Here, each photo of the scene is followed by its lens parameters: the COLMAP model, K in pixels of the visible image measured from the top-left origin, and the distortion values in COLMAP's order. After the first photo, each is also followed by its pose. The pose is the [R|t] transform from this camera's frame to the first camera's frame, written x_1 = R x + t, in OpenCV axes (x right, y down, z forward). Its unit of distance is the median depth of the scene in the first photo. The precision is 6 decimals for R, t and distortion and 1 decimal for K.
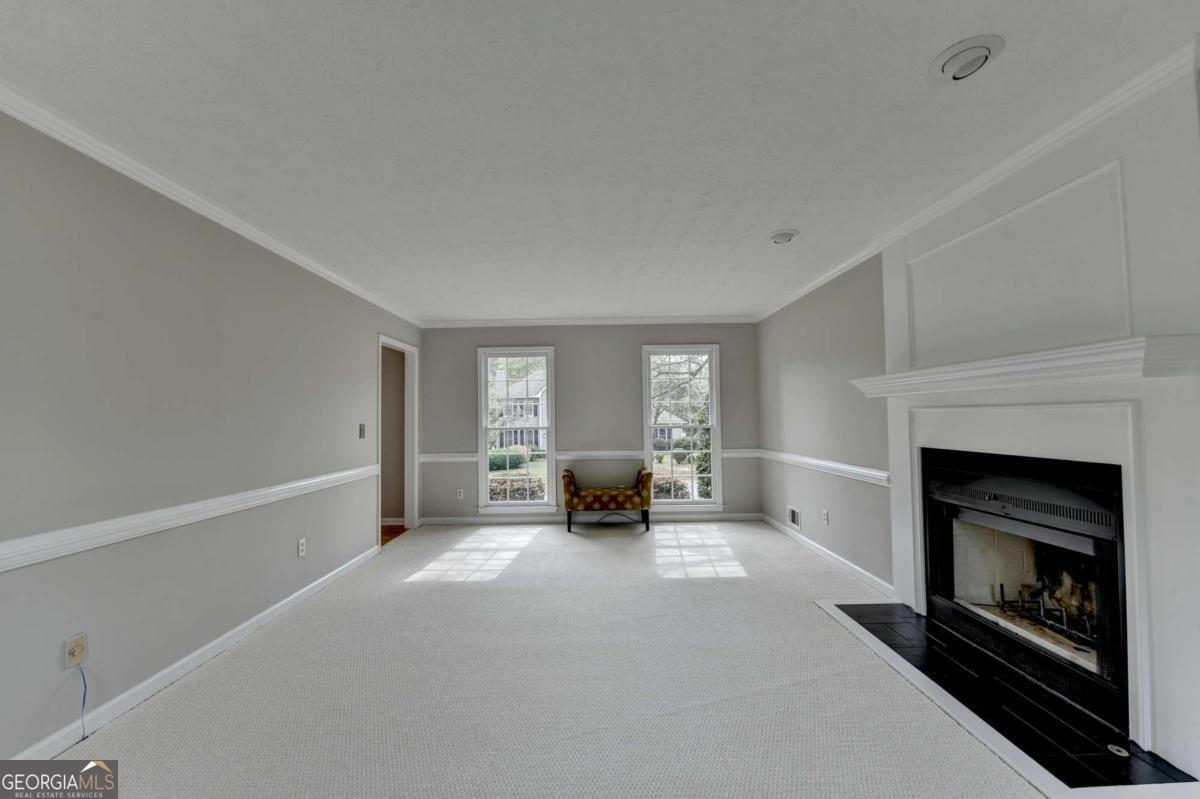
lens RADIAL K [[490.7, 0, 595.4], [0, 490.7, 399.7], [0, 0, 1]] dist [0.001190, 0.000012]
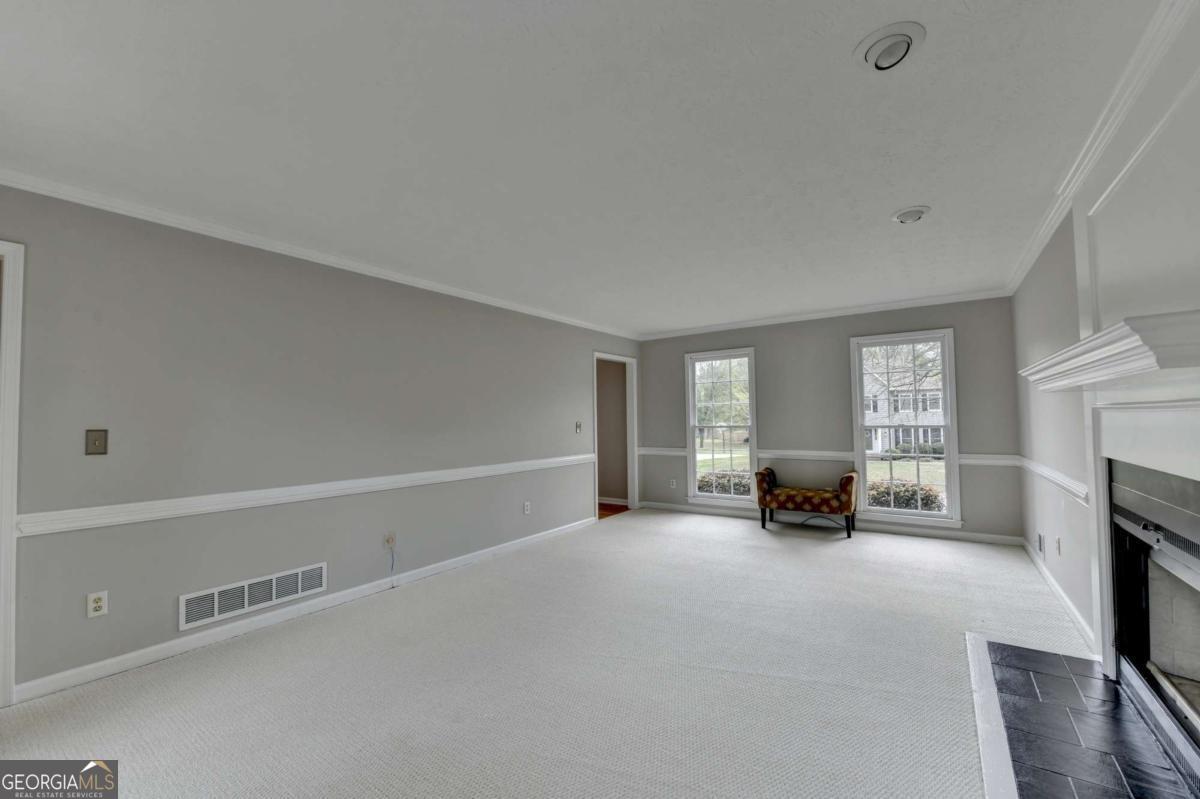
lens RADIAL K [[490.7, 0, 595.4], [0, 490.7, 399.7], [0, 0, 1]] dist [0.001190, 0.000012]
pose [[0.820814, -0.021392, -0.570796, 0.249391], [0.023943, 0.999709, -0.003035, -0.003610], [0.570694, -0.011176, 0.821087, -0.036778]]
